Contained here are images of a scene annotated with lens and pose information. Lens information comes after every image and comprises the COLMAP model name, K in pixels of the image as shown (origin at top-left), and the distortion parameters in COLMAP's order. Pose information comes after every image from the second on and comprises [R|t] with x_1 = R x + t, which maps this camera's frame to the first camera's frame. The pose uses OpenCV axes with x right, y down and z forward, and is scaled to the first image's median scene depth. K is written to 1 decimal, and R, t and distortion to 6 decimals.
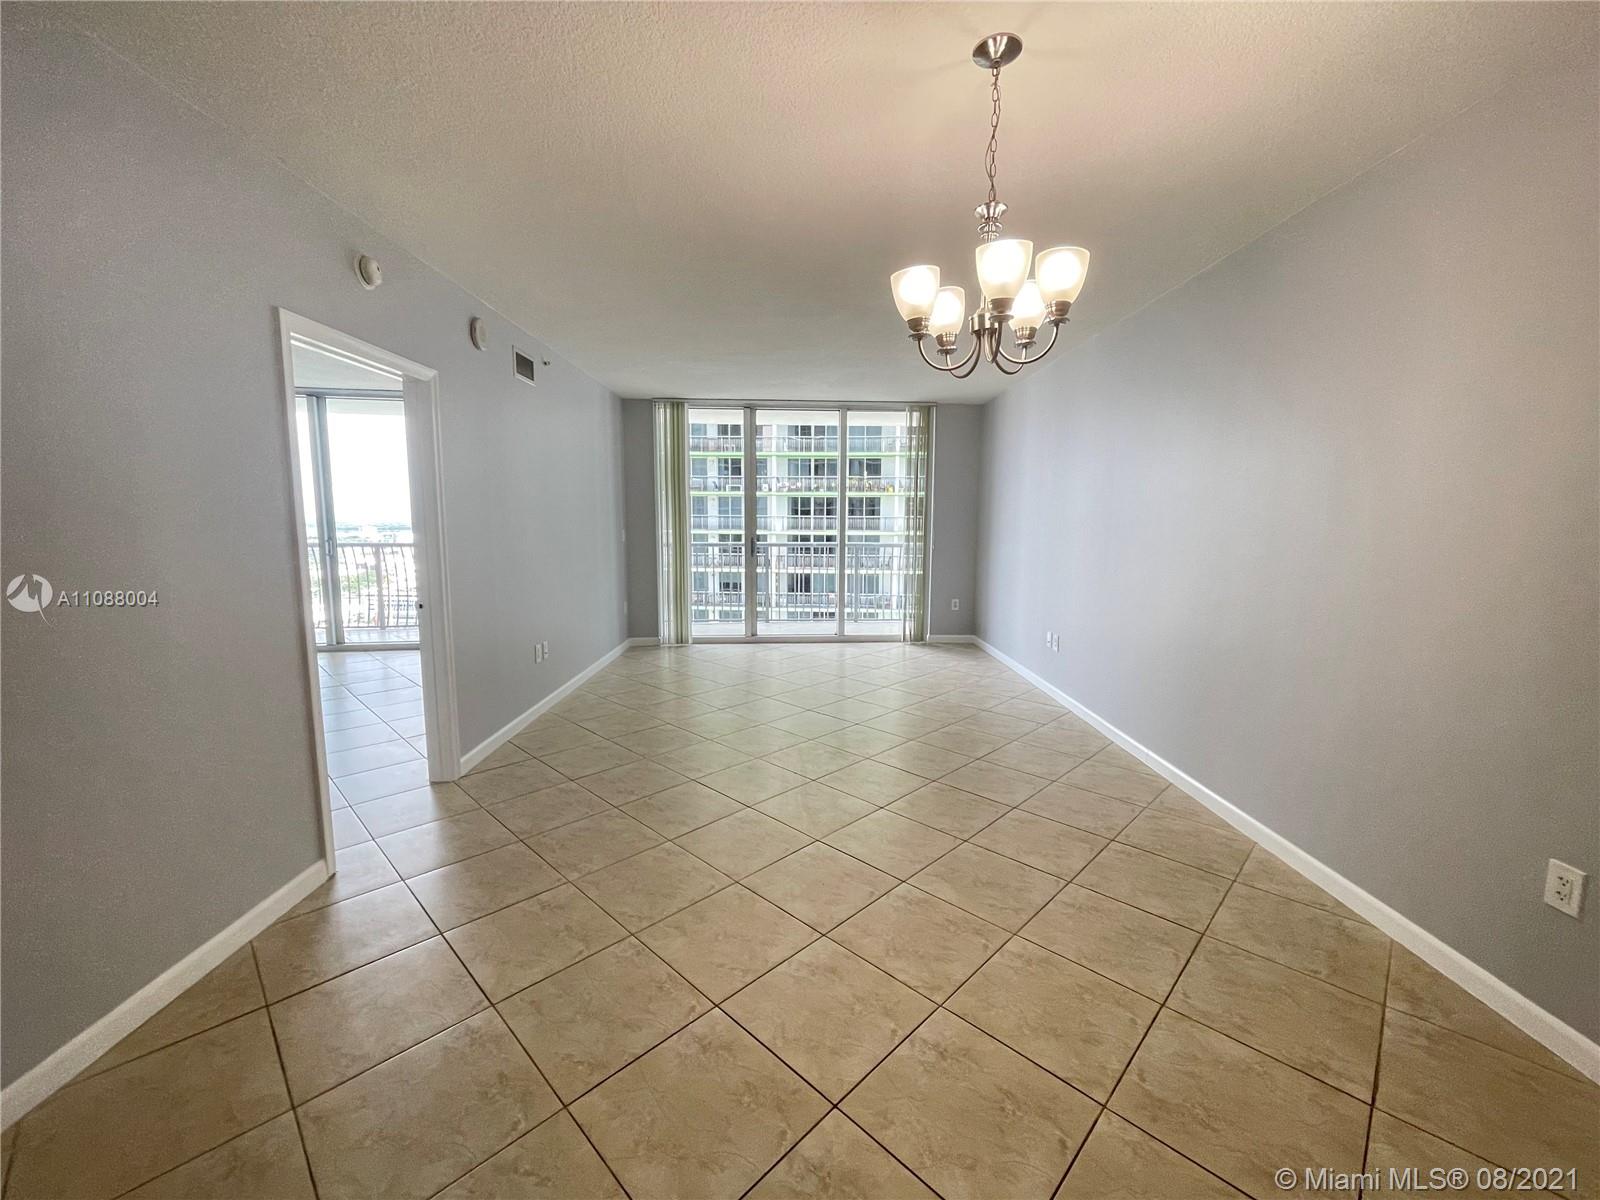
lens RADIAL K [[646.1, 0, 799.7], [0, 646.1, 592.8], [0, 0, 1]] dist [-0.002770, -0.000064]
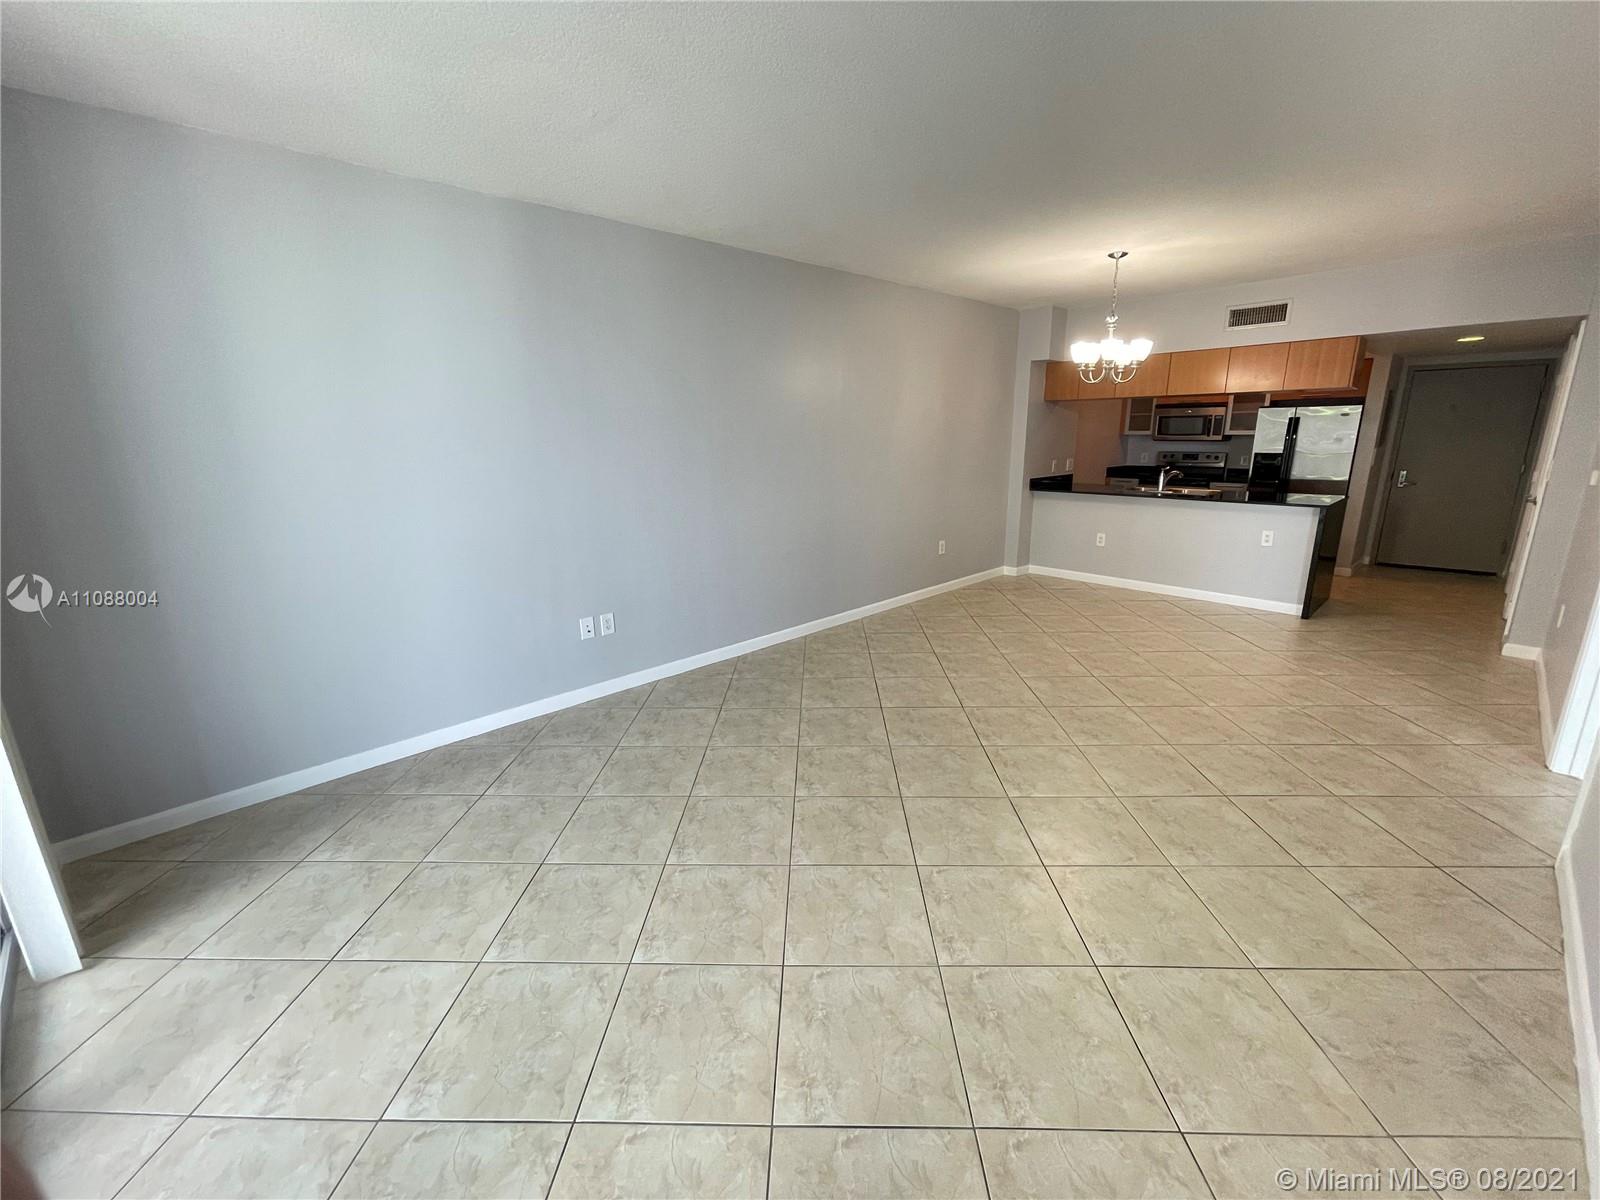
lens RADIAL K [[646.1, 0, 799.7], [0, 646.1, 592.8], [0, 0, 1]] dist [-0.002770, -0.000064]
pose [[-0.680792, -0.174467, 0.711396, -0.440377], [0.097854, 0.940850, 0.324385, -0.275010], [-0.725911, 0.290452, -0.623451, 1.972237]]
